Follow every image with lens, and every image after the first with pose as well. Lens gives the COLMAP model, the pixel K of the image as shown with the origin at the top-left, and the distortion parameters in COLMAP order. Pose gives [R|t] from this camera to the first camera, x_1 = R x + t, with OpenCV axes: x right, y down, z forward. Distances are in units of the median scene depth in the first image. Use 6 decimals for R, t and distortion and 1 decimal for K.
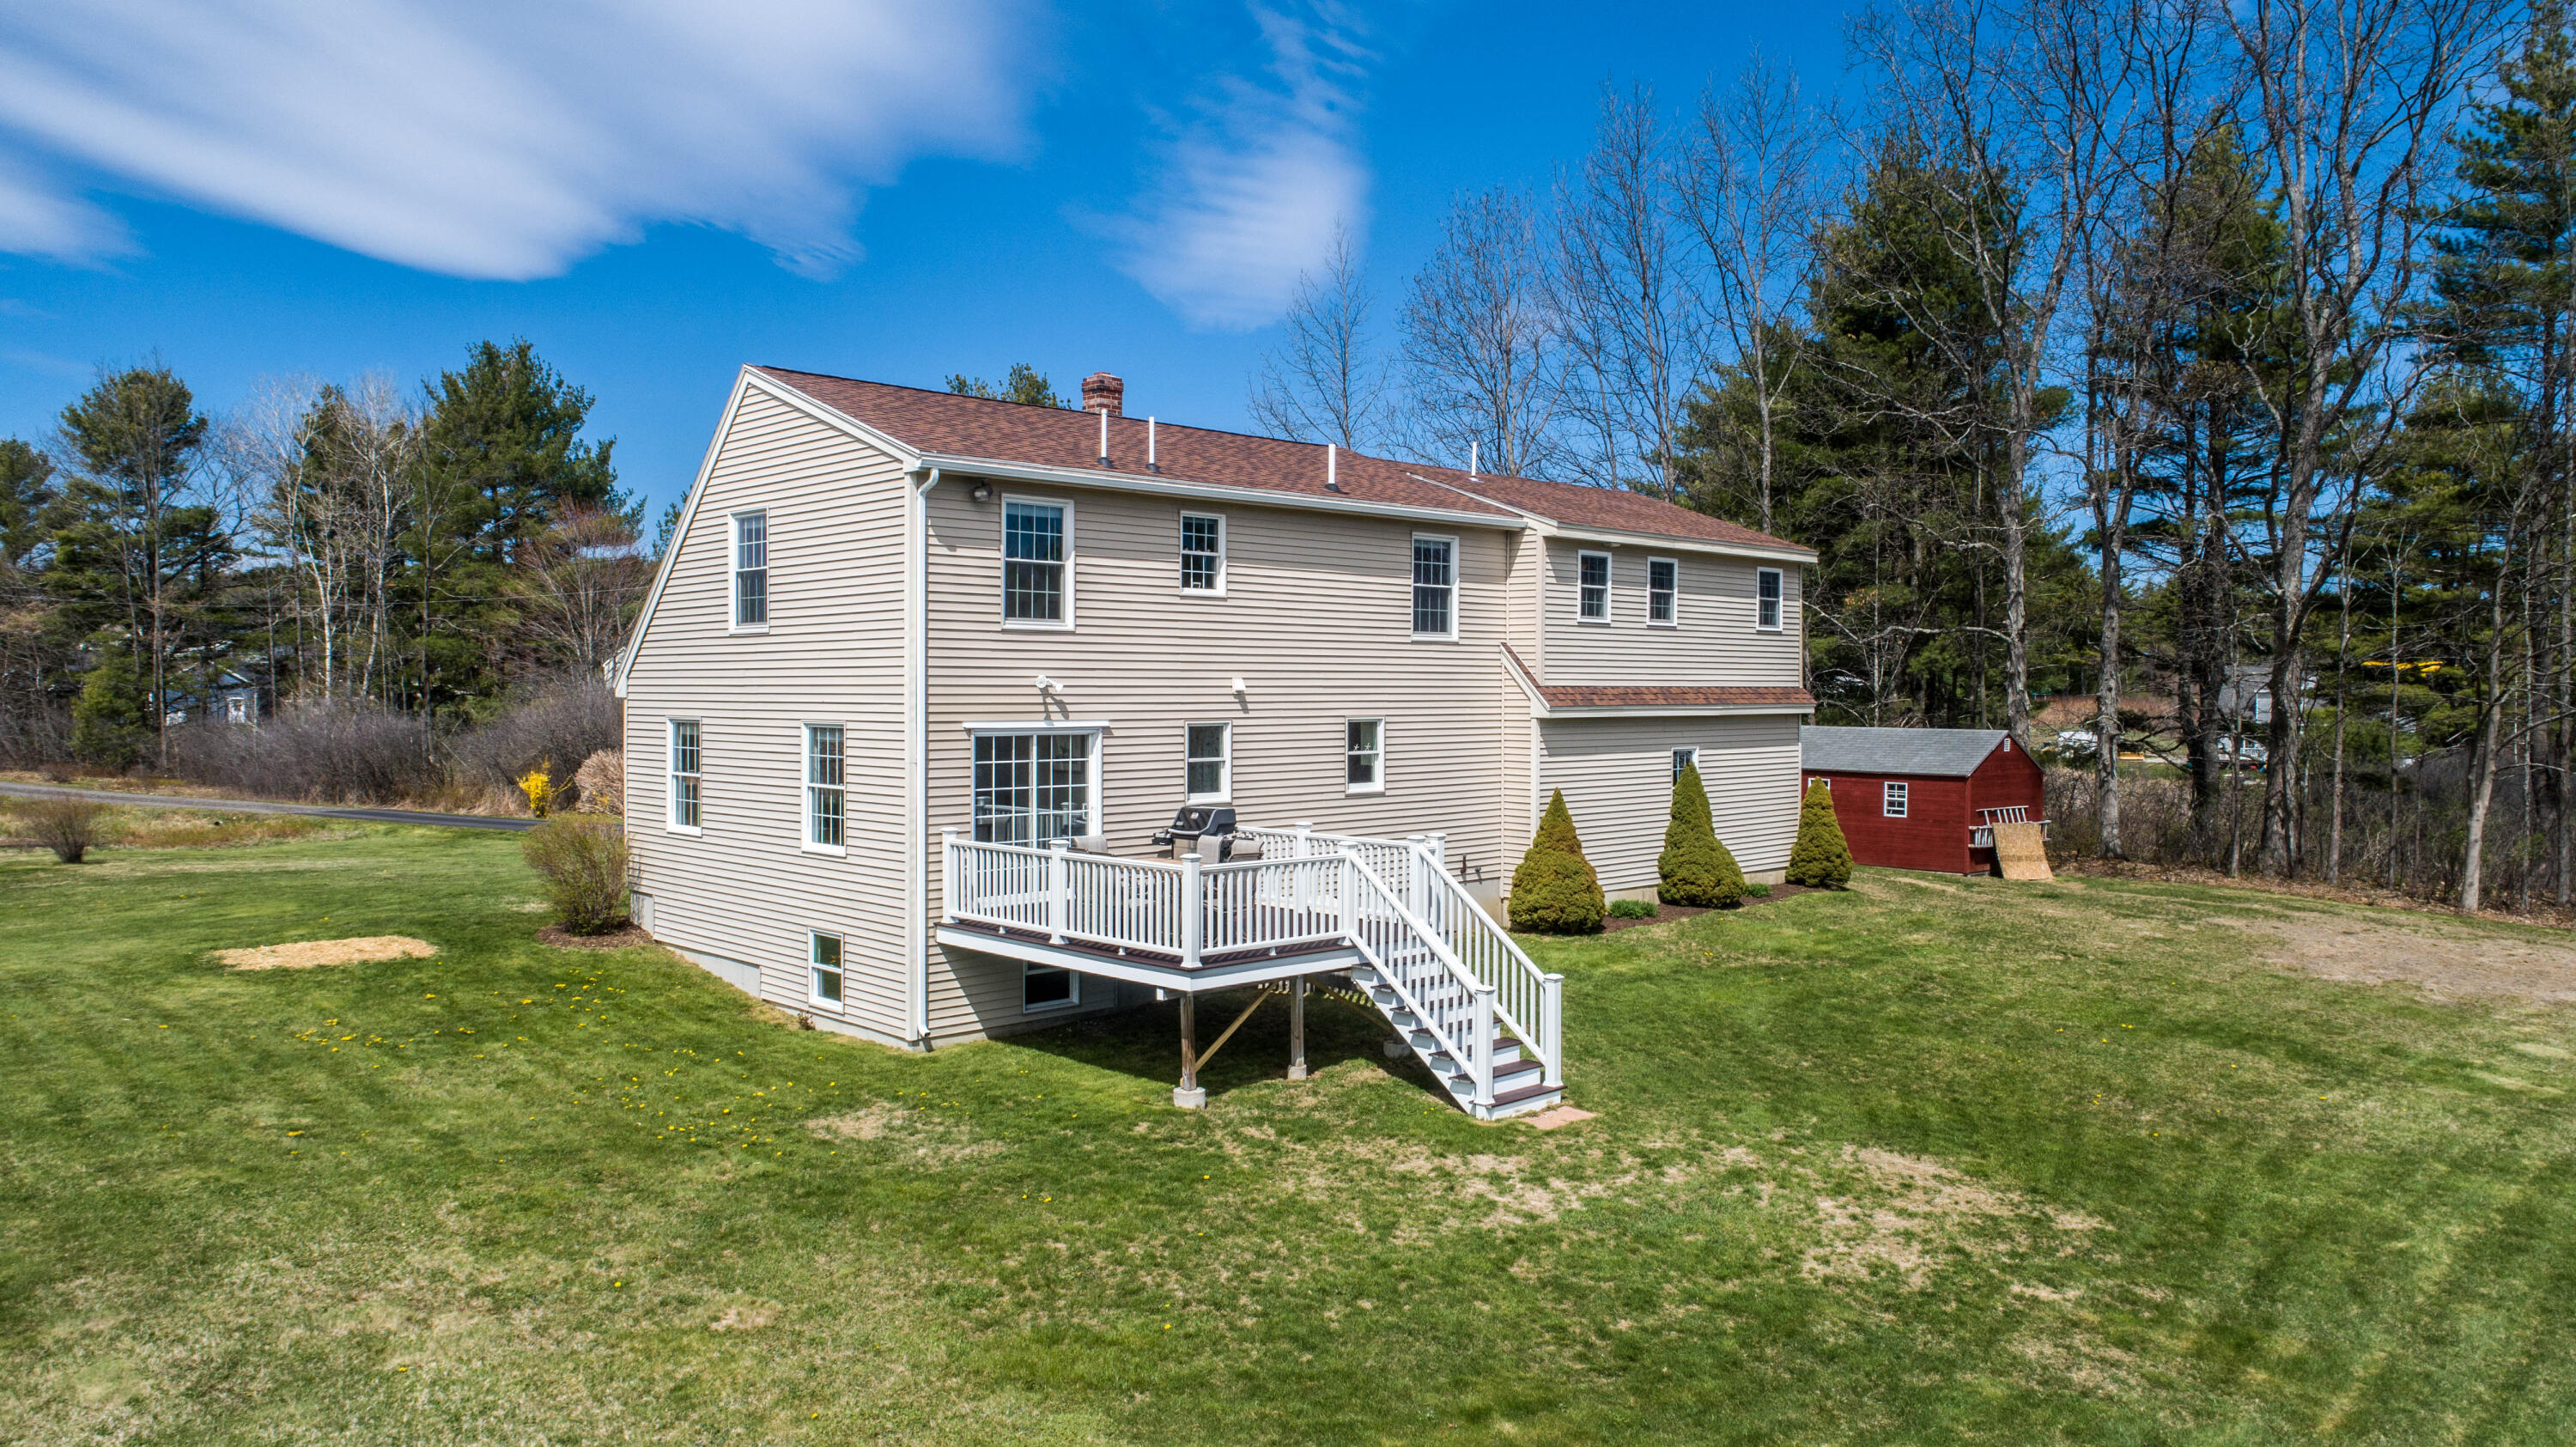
lens RADIAL K [[1728.8, 0, 1301.3], [0, 1728.8, 730.8], [0, 0, 1]] dist [-0.011130, 0.003399]
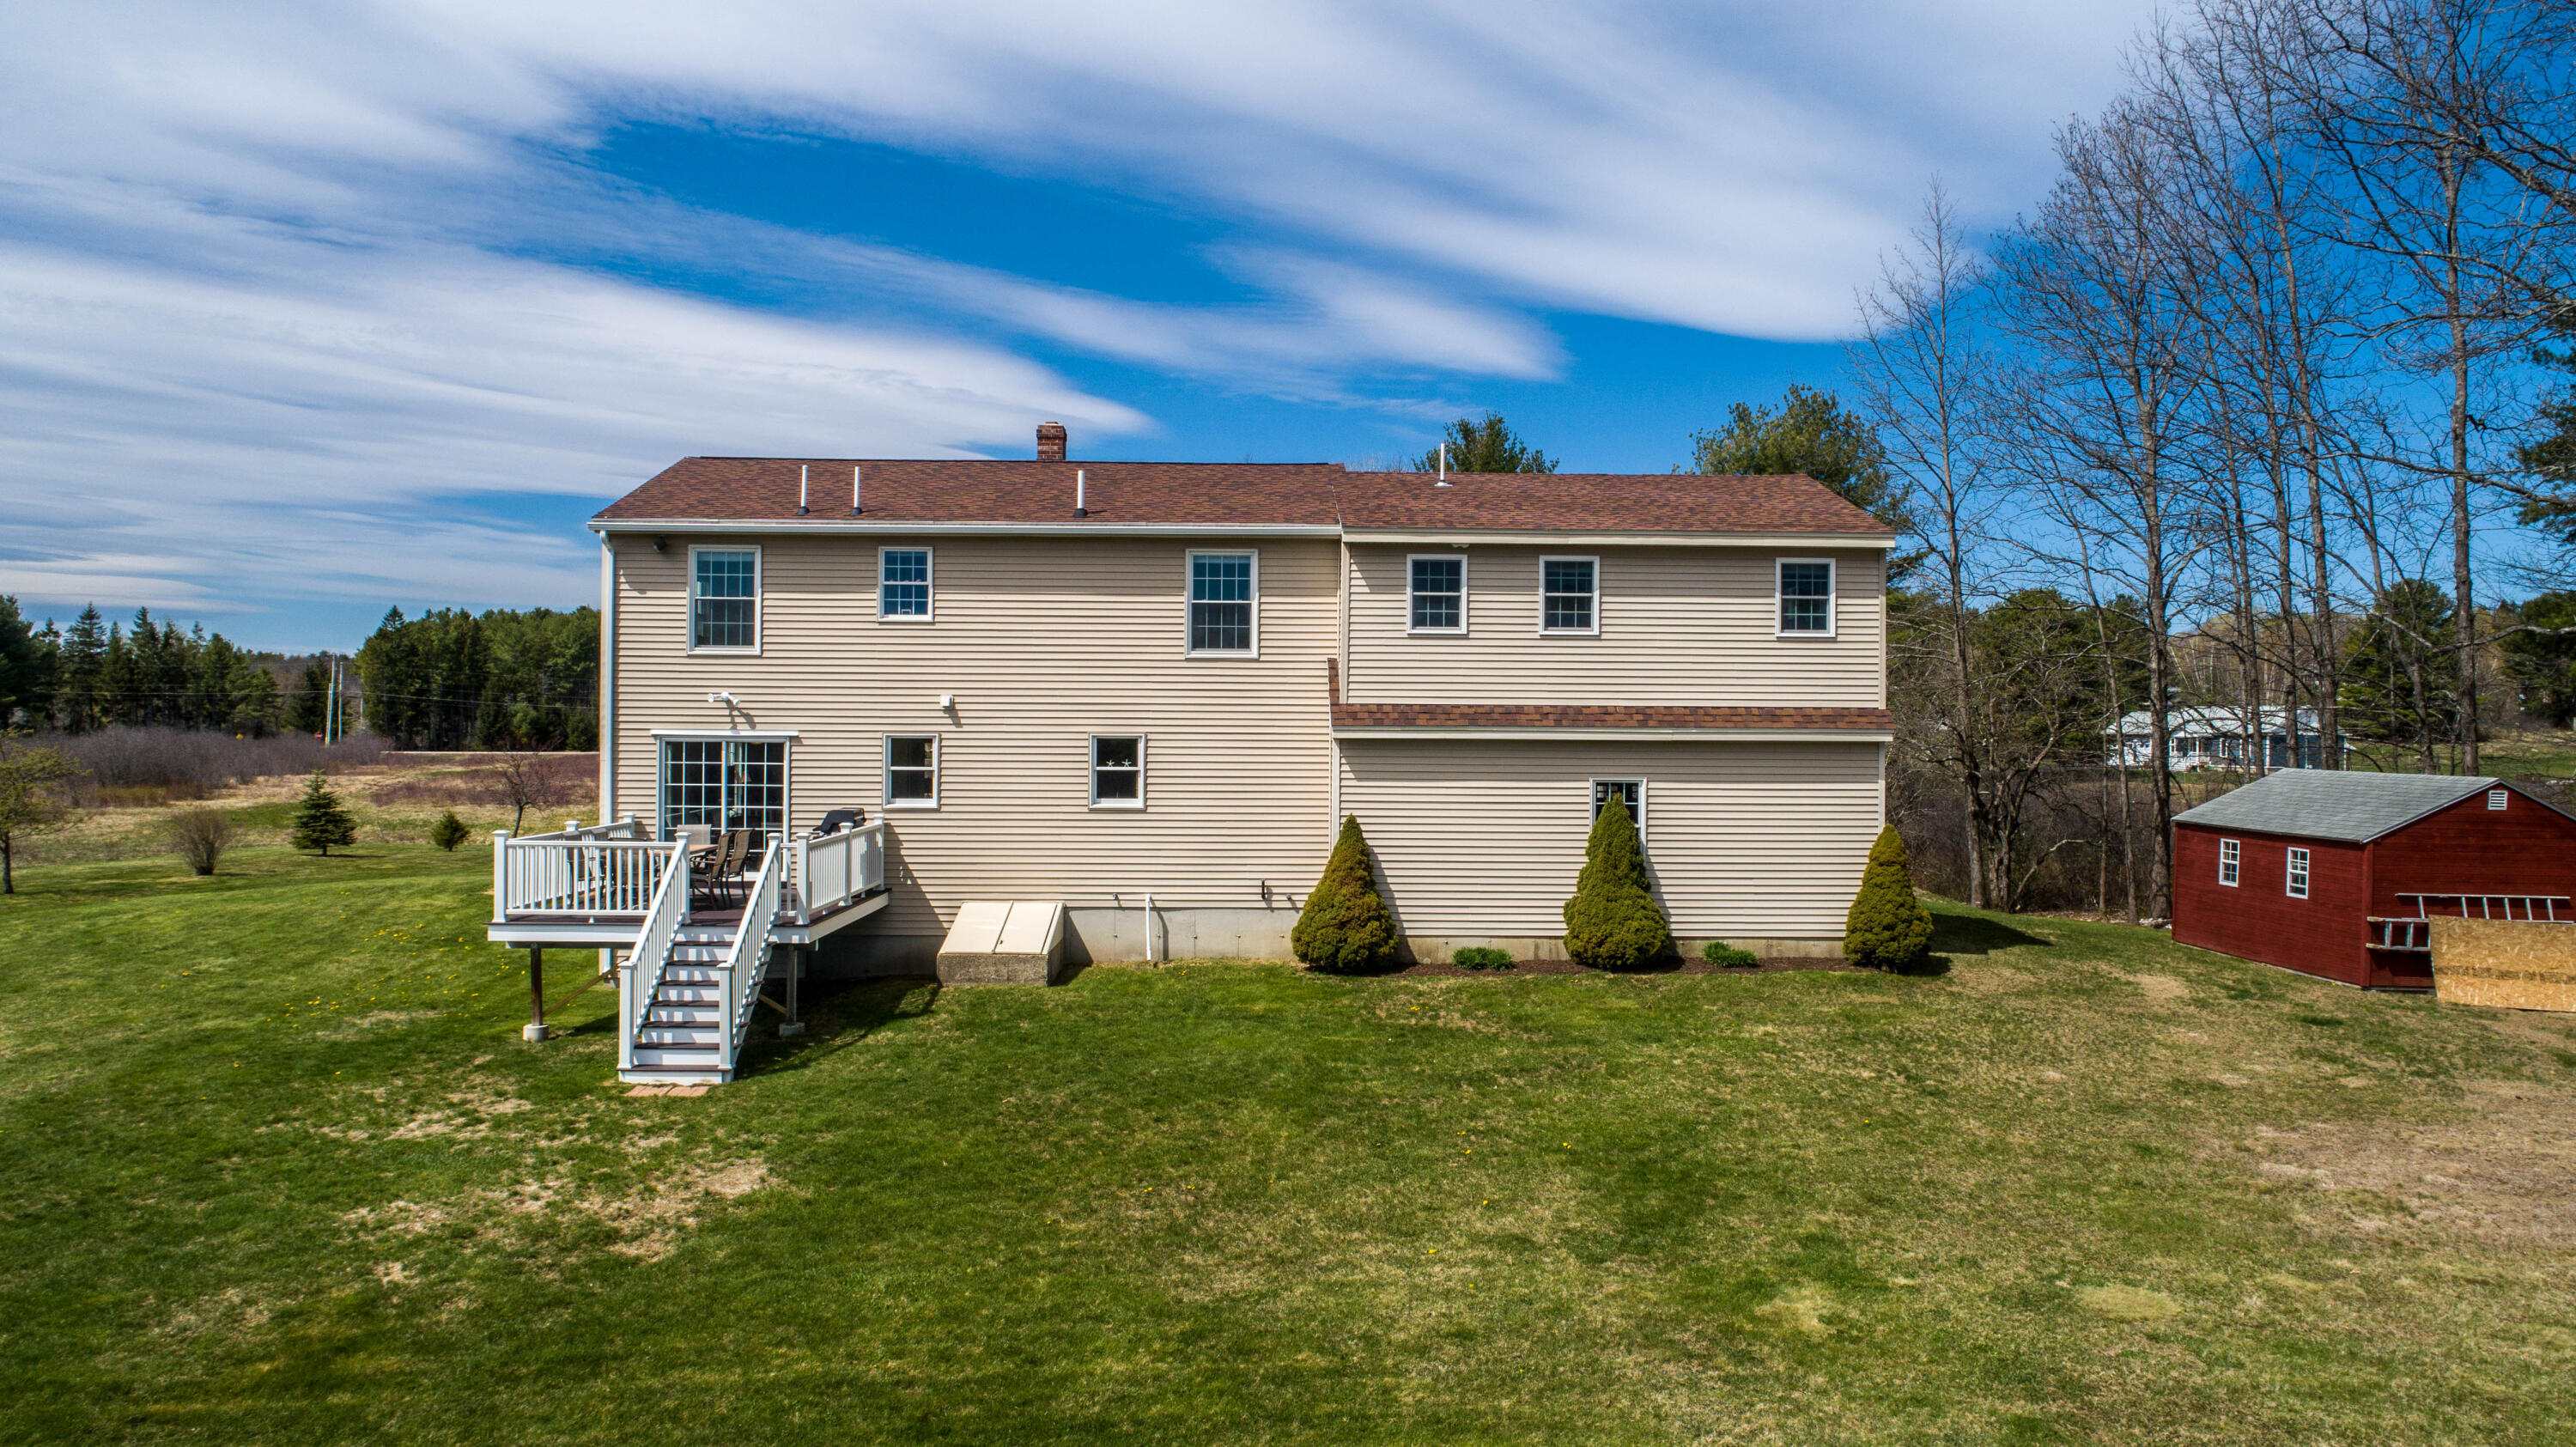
lens RADIAL K [[1728.8, 0, 1307.9], [0, 1728.8, 716.3], [0, 0, 1]] dist [-0.011130, 0.003399]
pose [[0.734714, -0.003365, -0.678369, 0.889286], [-0.022740, 0.999304, -0.029586, 0.010309], [0.677996, 0.037163, 0.734125, 0.358219]]
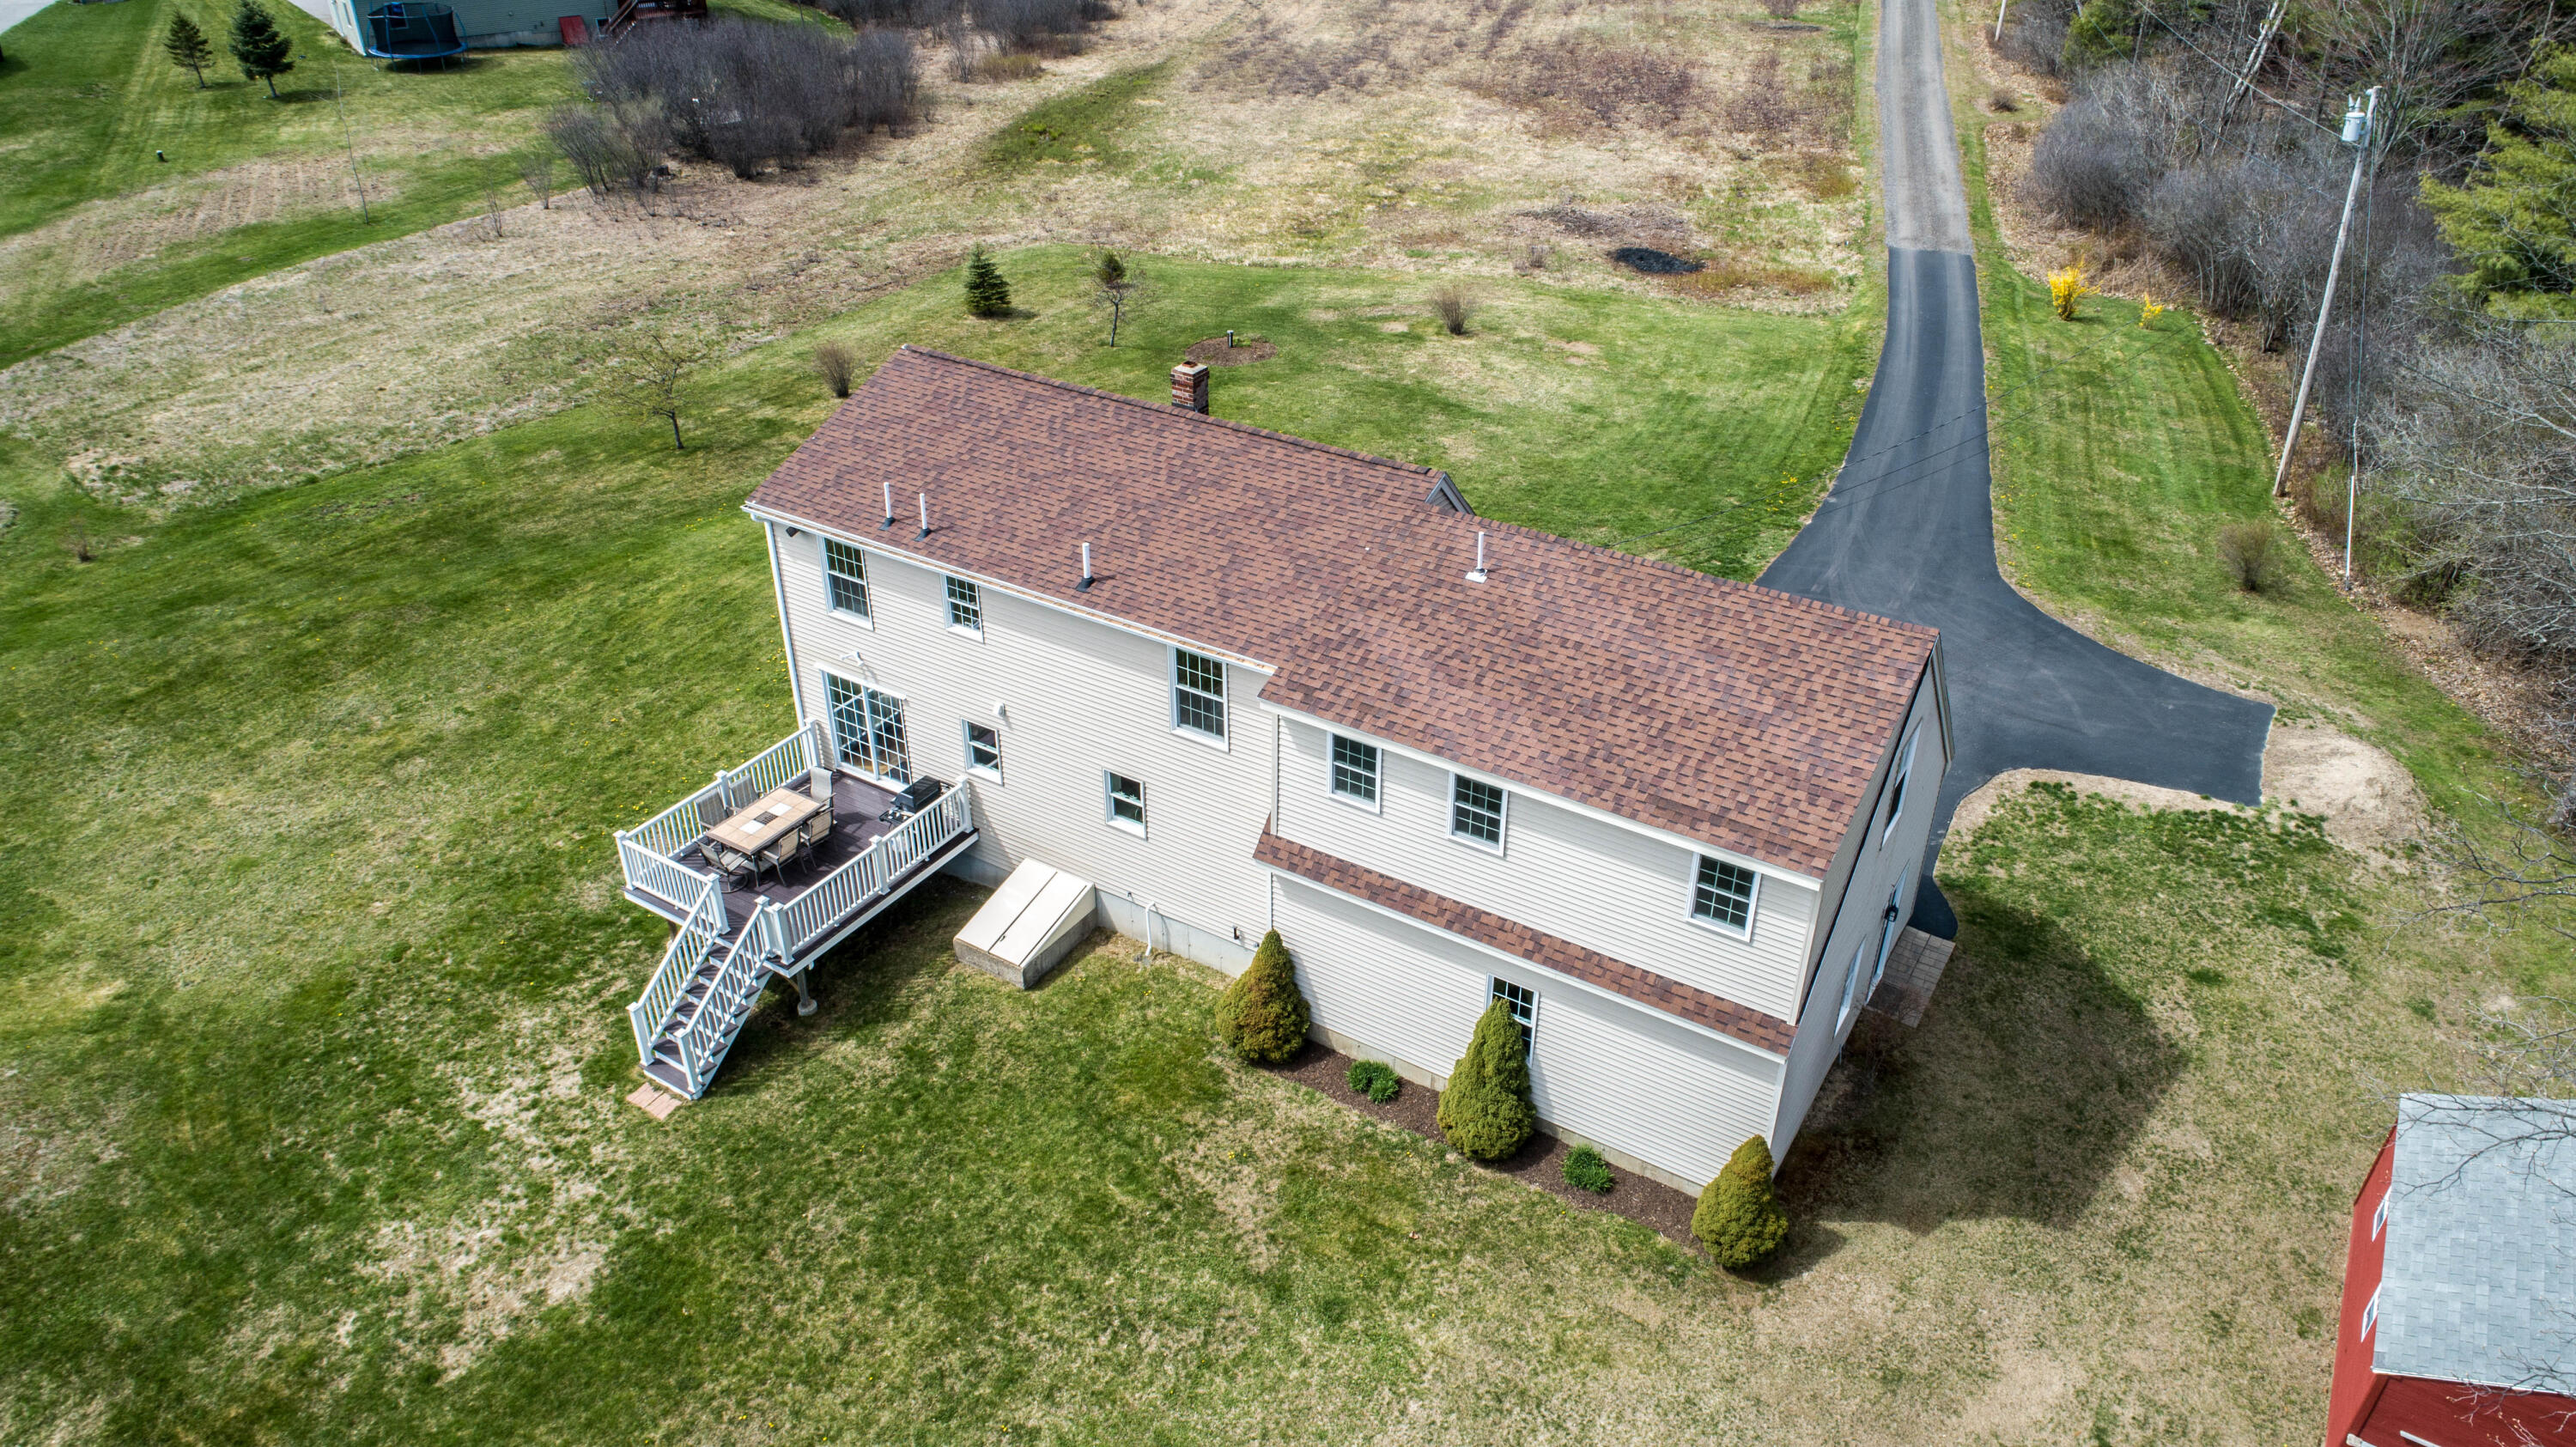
lens RADIAL K [[1728.8, 0, 1285.1], [0, 1728.8, 723.8], [0, 0, 1]] dist [-0.011130, 0.003399]
pose [[0.230912, 0.499855, -0.834760, 1.066381], [-0.028833, 0.861085, 0.507642, -0.662154], [0.972547, -0.093152, 0.213247, 0.951037]]
